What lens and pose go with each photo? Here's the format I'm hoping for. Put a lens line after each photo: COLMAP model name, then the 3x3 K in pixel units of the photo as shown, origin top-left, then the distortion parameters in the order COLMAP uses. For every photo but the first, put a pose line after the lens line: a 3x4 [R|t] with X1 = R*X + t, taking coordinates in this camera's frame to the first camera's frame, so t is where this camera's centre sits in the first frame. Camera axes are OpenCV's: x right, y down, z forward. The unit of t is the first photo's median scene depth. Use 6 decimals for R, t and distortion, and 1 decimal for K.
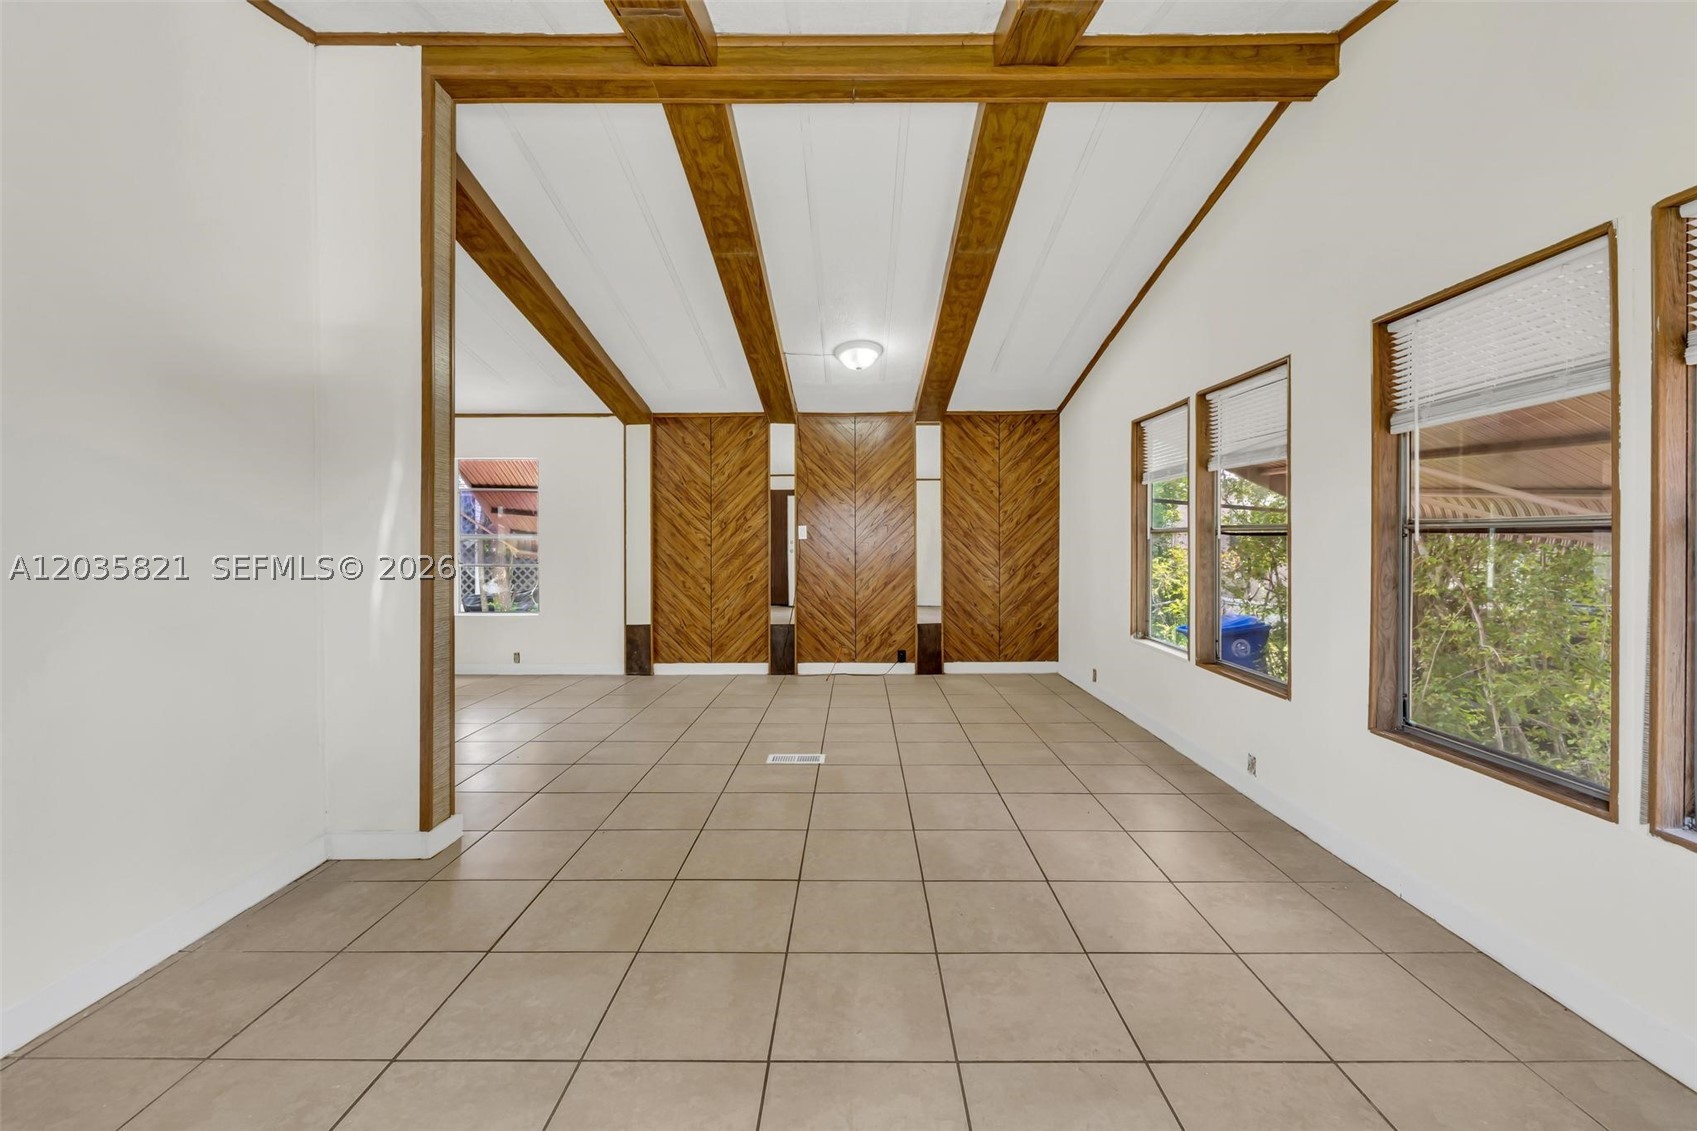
lens RADIAL K [[721.4, 0, 849.9], [0, 721.4, 553.5], [0, 0, 1]] dist [-0.007844, 0.000641]
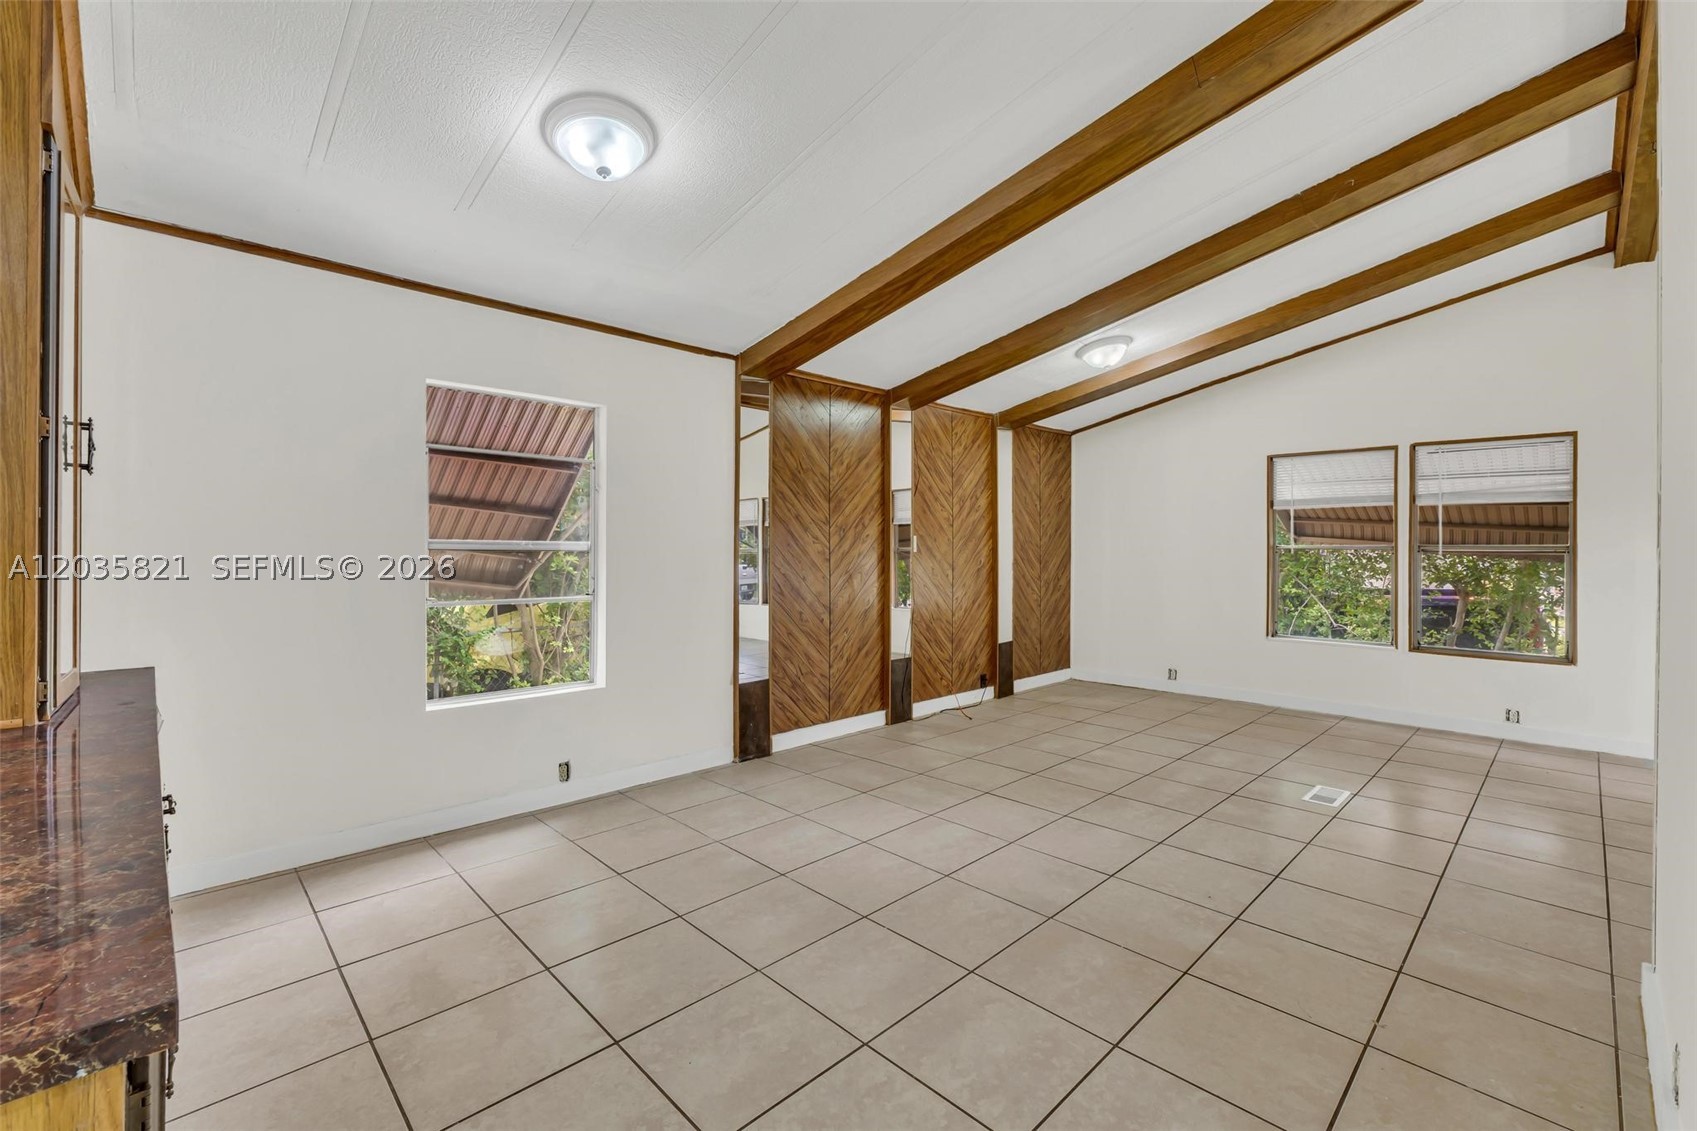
lens RADIAL K [[721.4, 0, 850.7], [0, 721.4, 553.5], [0, 0, 1]] dist [-0.007844, 0.000641]
pose [[0.713626, 0.002138, 0.700523, -0.687222], [0.009327, 0.999878, -0.012553, -0.008671], [-0.700465, 0.015493, 0.713519, 0.465541]]
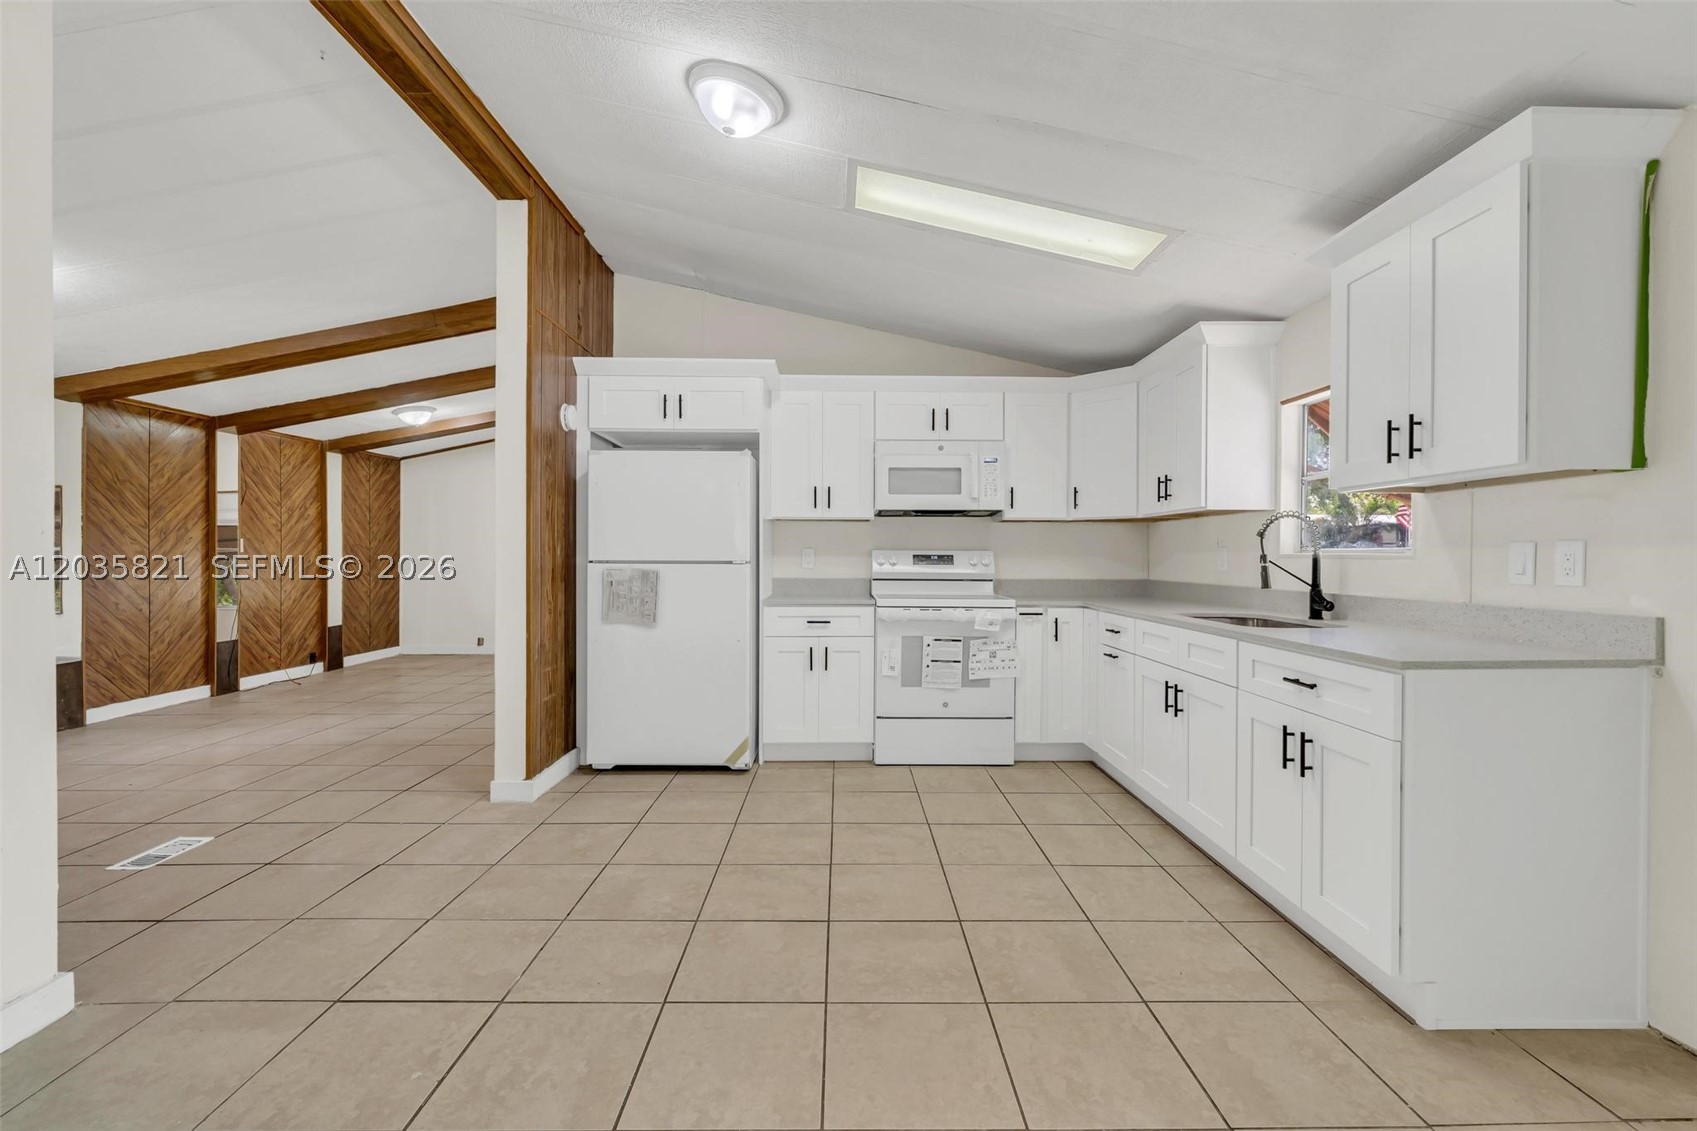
lens RADIAL K [[721.4, 0, 862.4], [0, 721.4, 559.4], [0, 0, 1]] dist [-0.007844, 0.000641]
pose [[-0.029692, -0.000466, 0.999559, -1.064316], [0.013408, 0.999910, 0.000865, 0.000308], [-0.999469, 0.013428, -0.029683, 0.181929]]
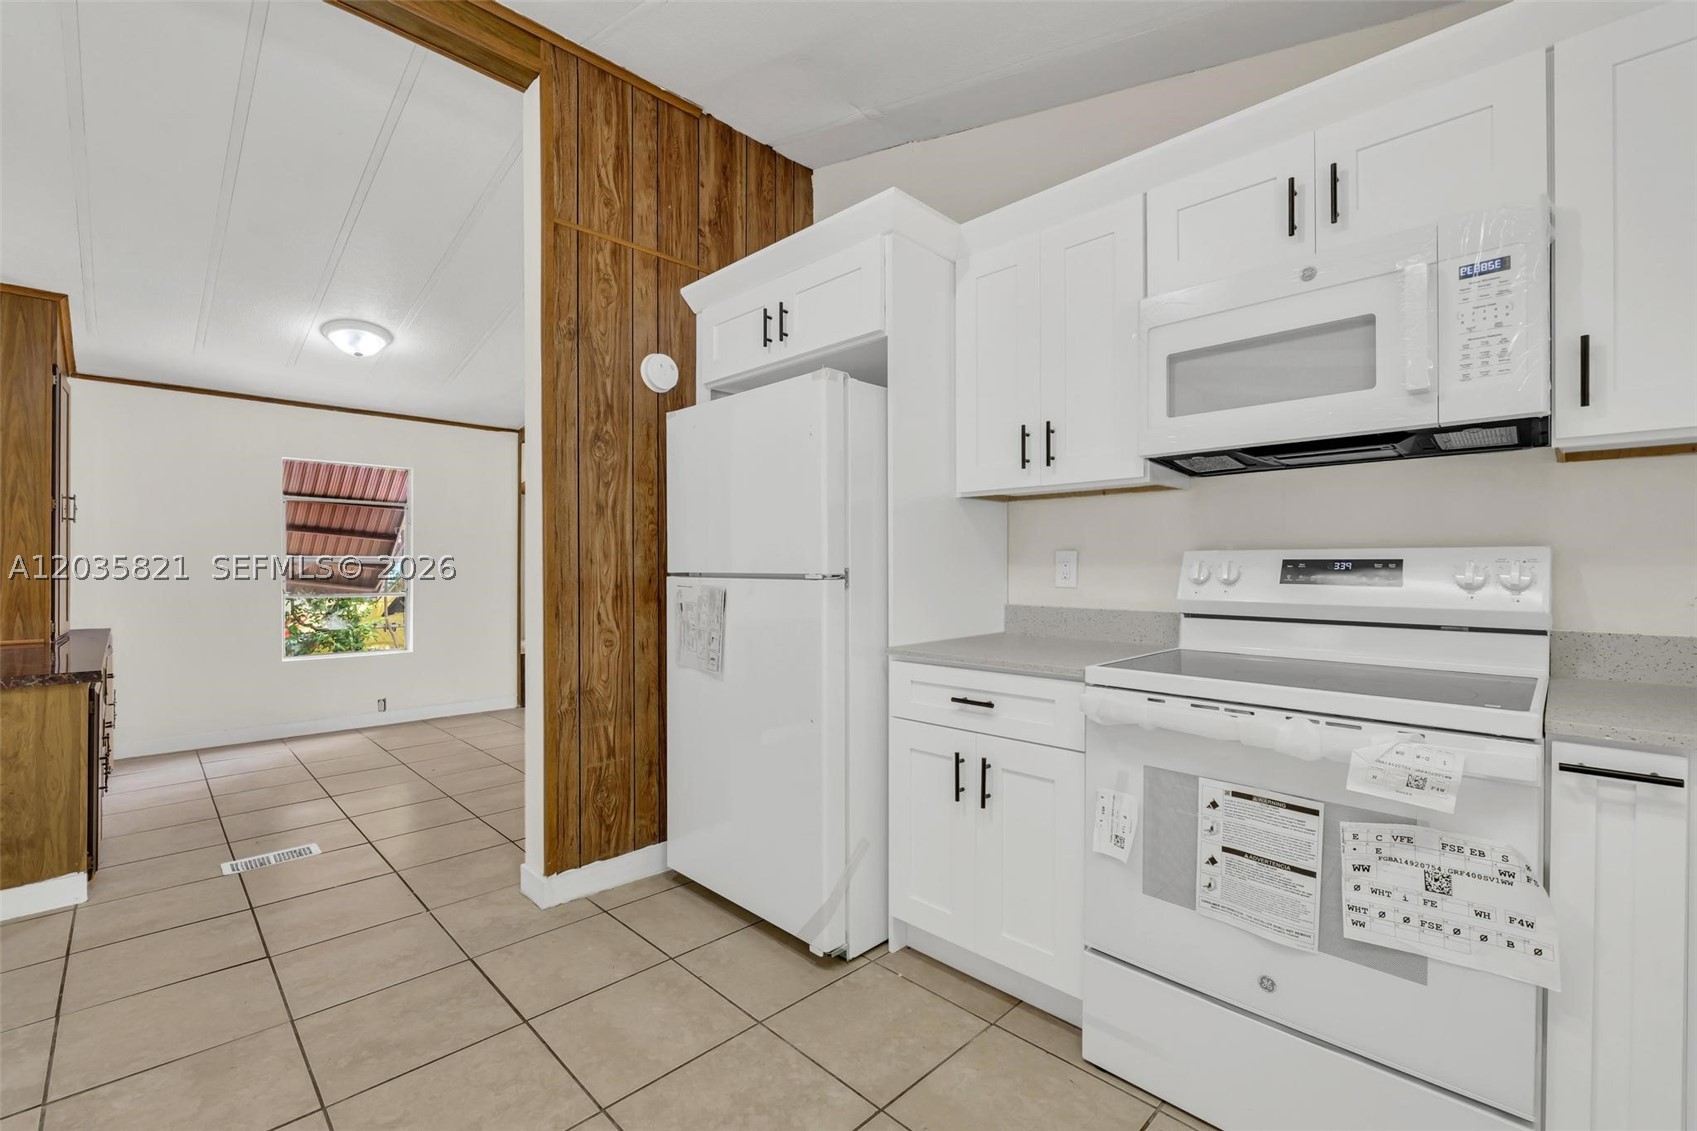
lens RADIAL K [[721.4, 0, 852.5], [0, 721.4, 568.8], [0, 0, 1]] dist [-0.007844, 0.000641]
pose [[0.701731, 0.000154, 0.712442, -0.674650], [0.010917, 0.999880, -0.010969, 0.002218], [-0.712358, 0.015475, 0.701645, 0.022424]]
